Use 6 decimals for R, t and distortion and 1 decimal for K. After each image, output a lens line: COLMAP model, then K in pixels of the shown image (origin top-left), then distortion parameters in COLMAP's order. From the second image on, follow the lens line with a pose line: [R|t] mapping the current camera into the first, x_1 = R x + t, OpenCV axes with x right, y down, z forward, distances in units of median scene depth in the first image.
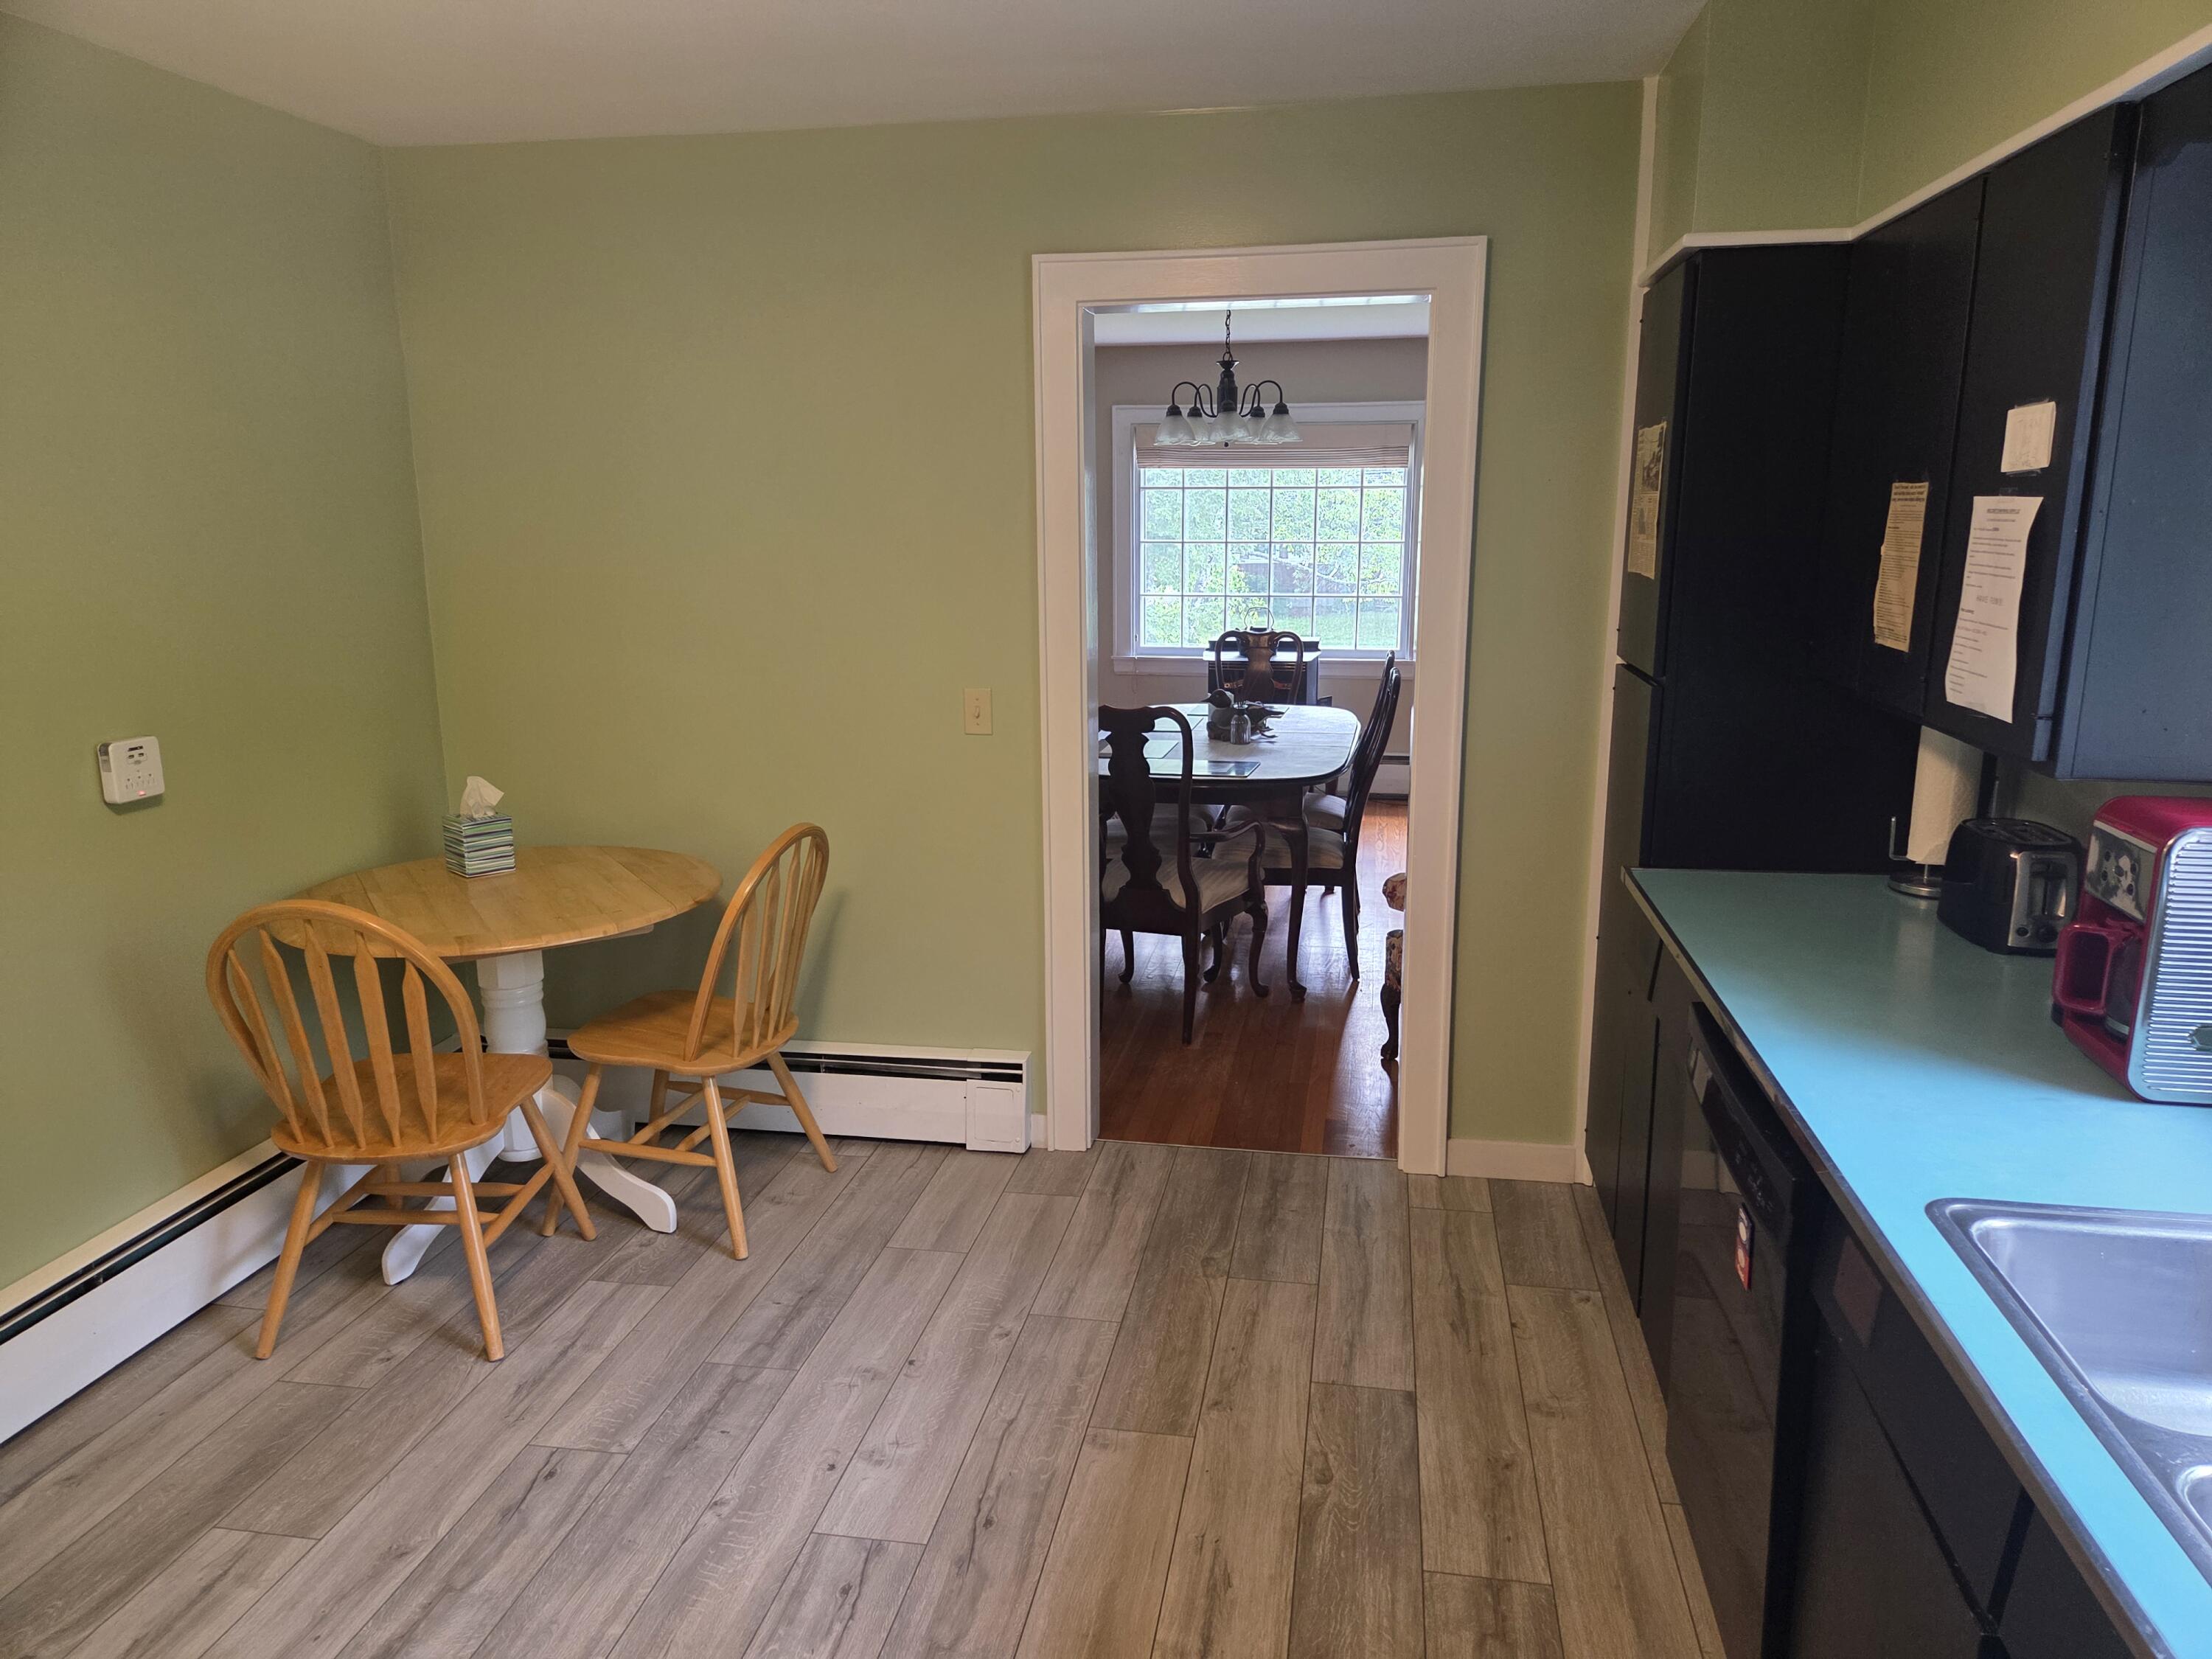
lens RADIAL K [[1472.4, 0, 1116.5], [0, 1472.4, 838.6], [0, 0, 1]] dist [0.088604, -0.092265]
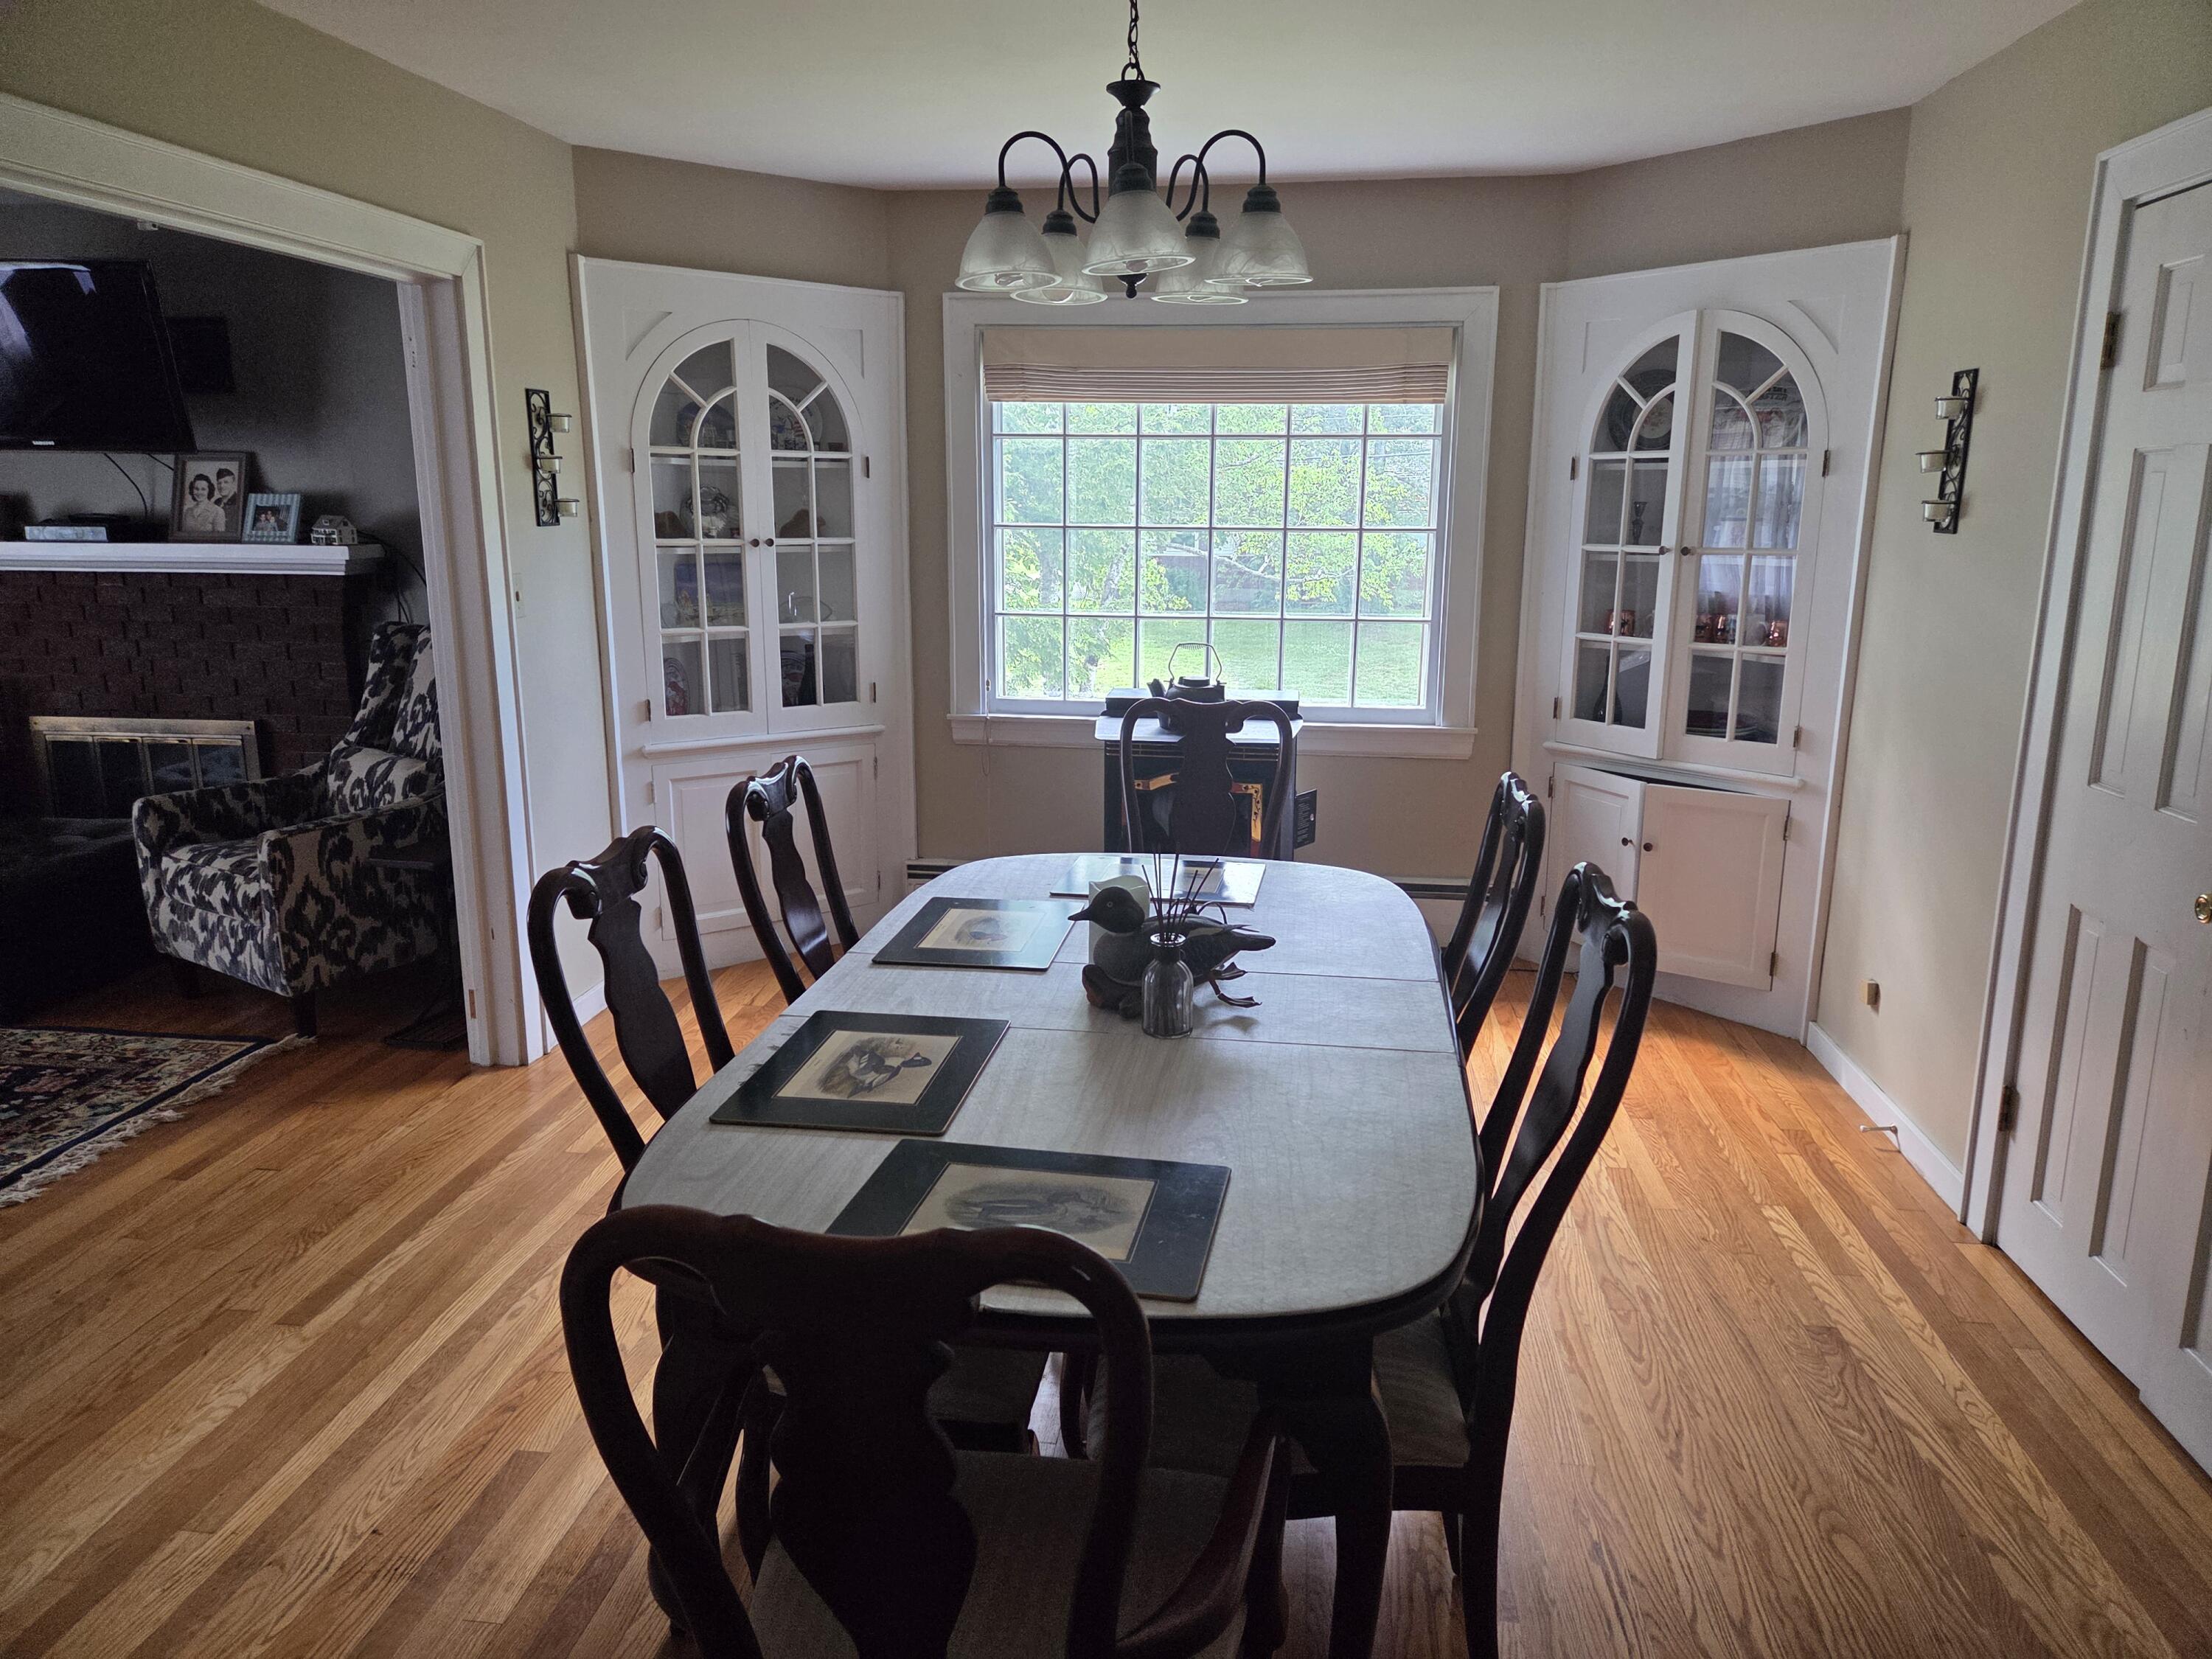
lens RADIAL K [[1460.7, 0, 1117.4], [0, 1460.7, 820.0], [0, 0, 1]] dist [0.083804, -0.087320]
pose [[0.998498, -0.000902, 0.054782, 0.034374], [0.001067, 0.999995, -0.002976, -0.083156], [-0.054779, 0.003030, 0.998494, 0.424682]]
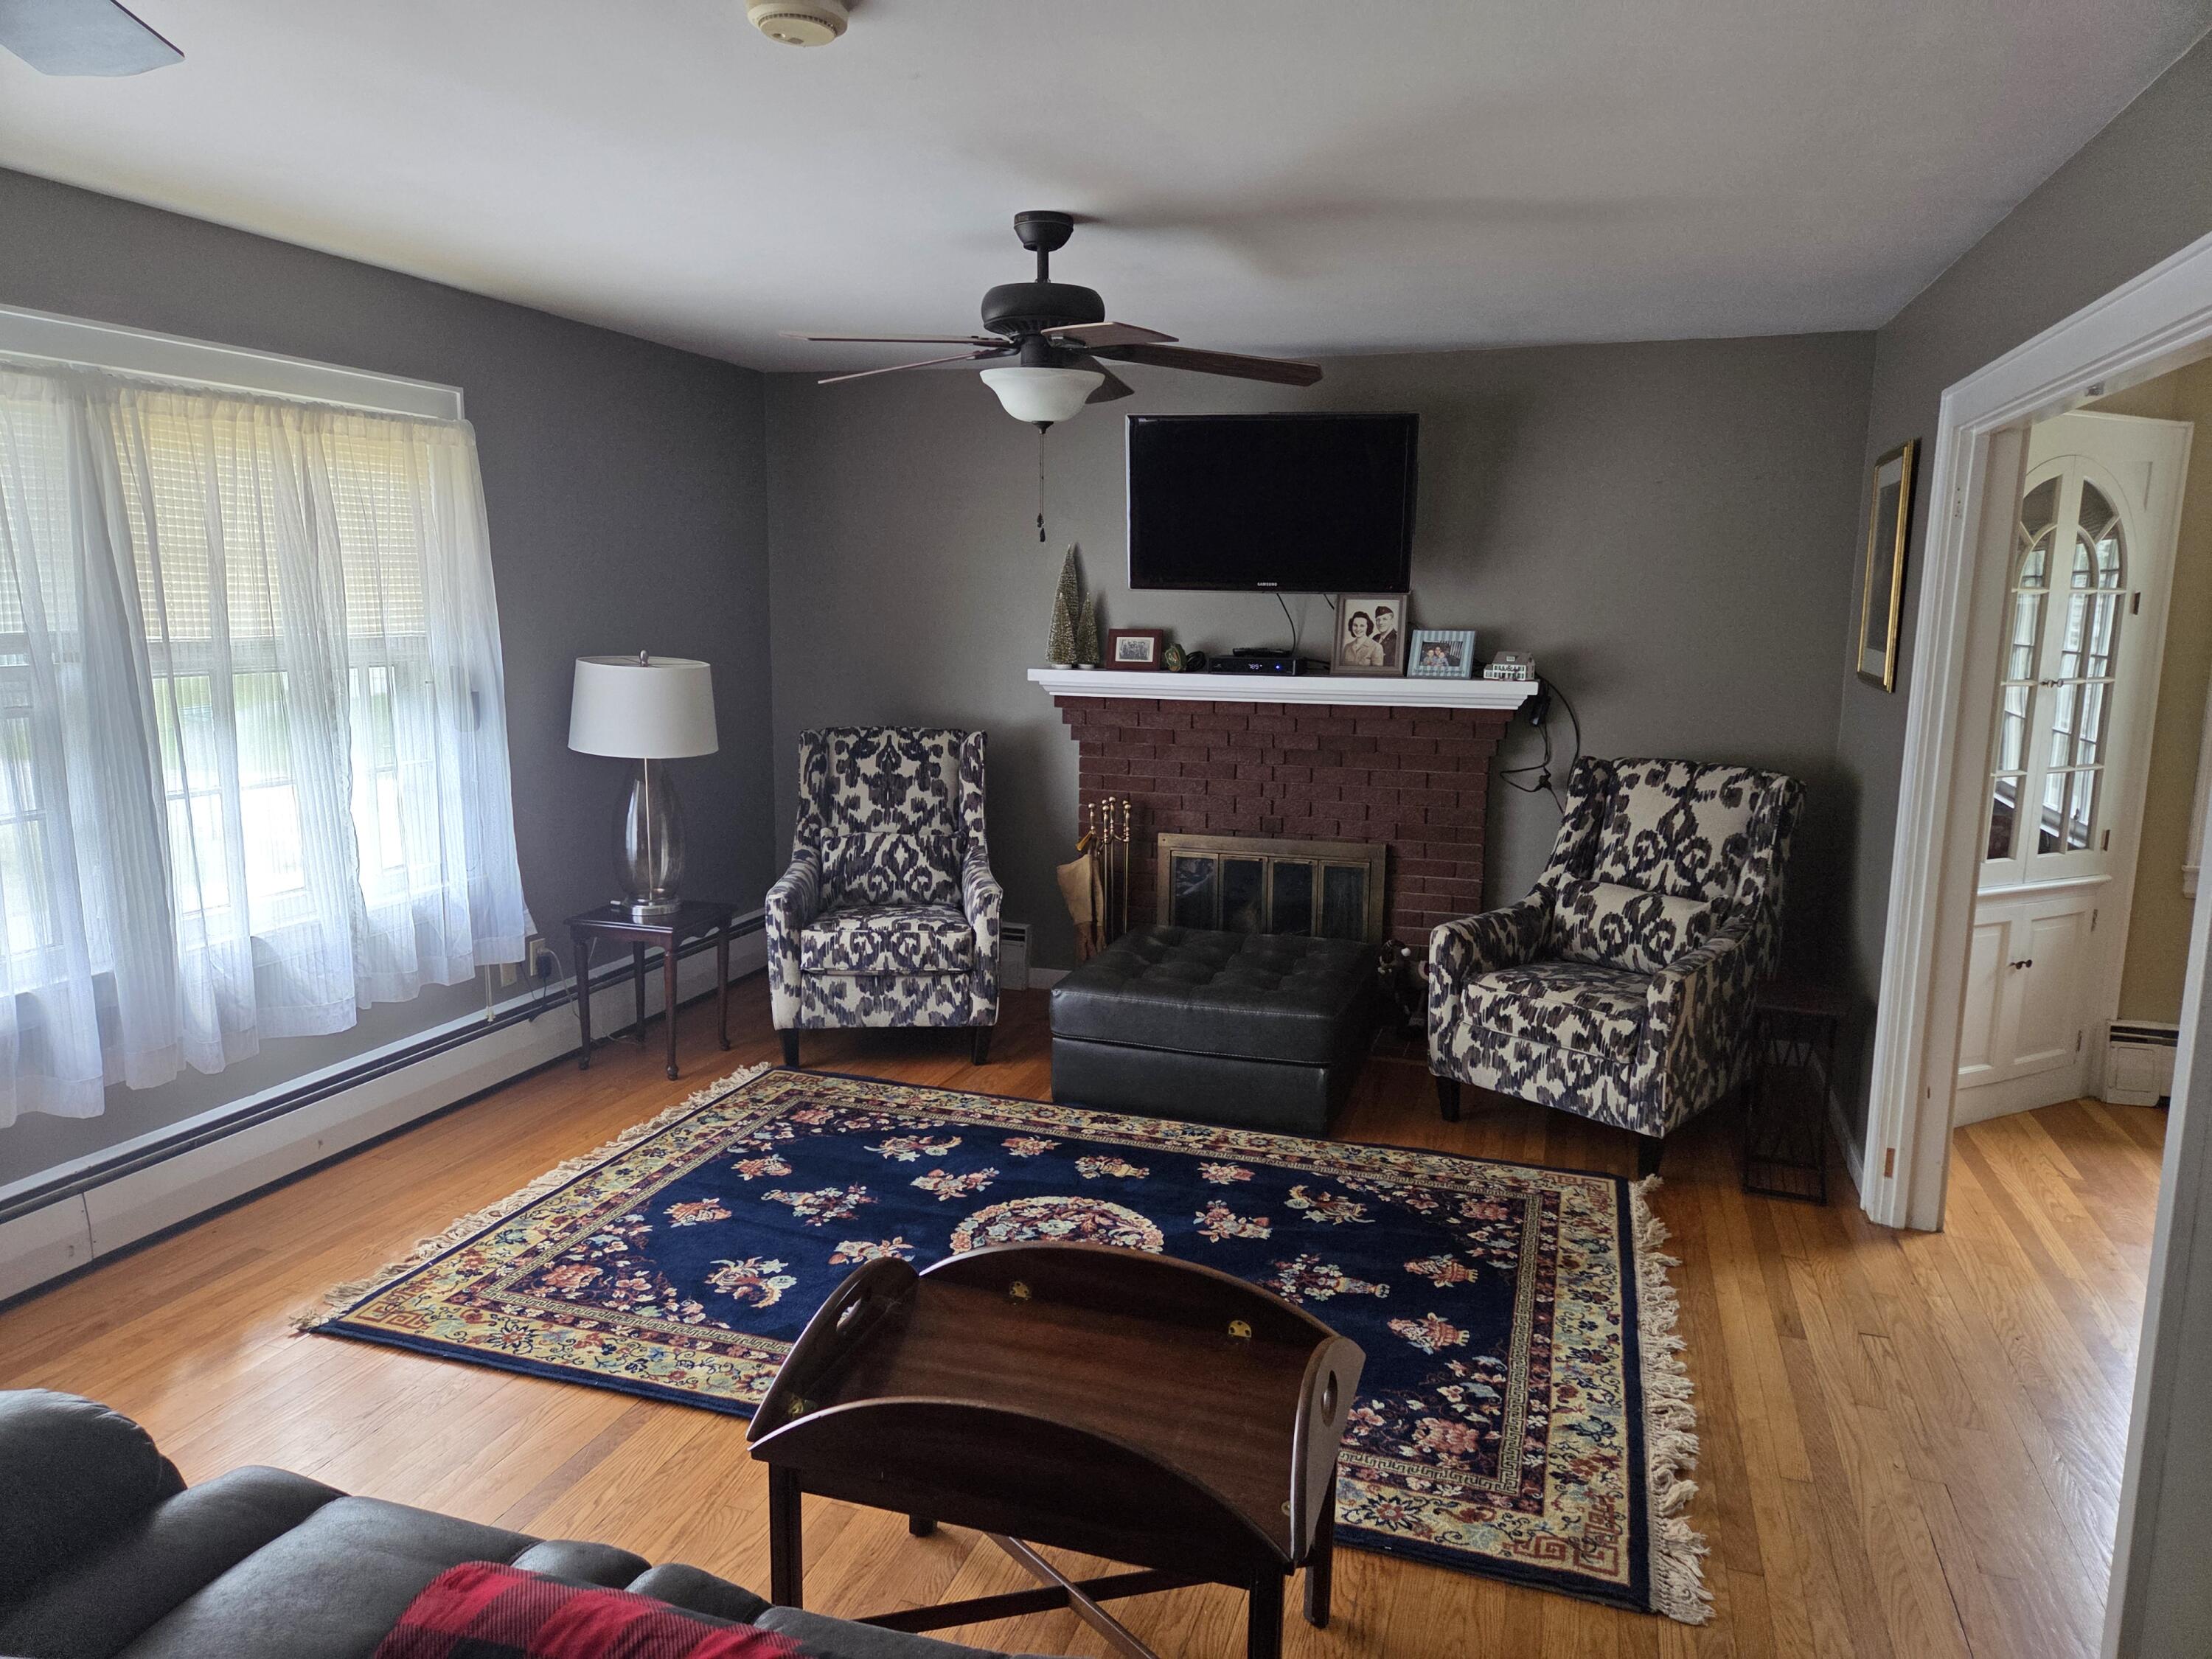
lens RADIAL K [[1472.4, 0, 1116.5], [0, 1472.4, 838.6], [0, 0, 1]] dist [0.088604, -0.092265]
pose [[0.990649, 0.036484, -0.131464, -0.346683], [-0.043625, 0.997702, -0.051850, -0.092046], [0.129270, 0.057100, 0.989964, 0.412841]]
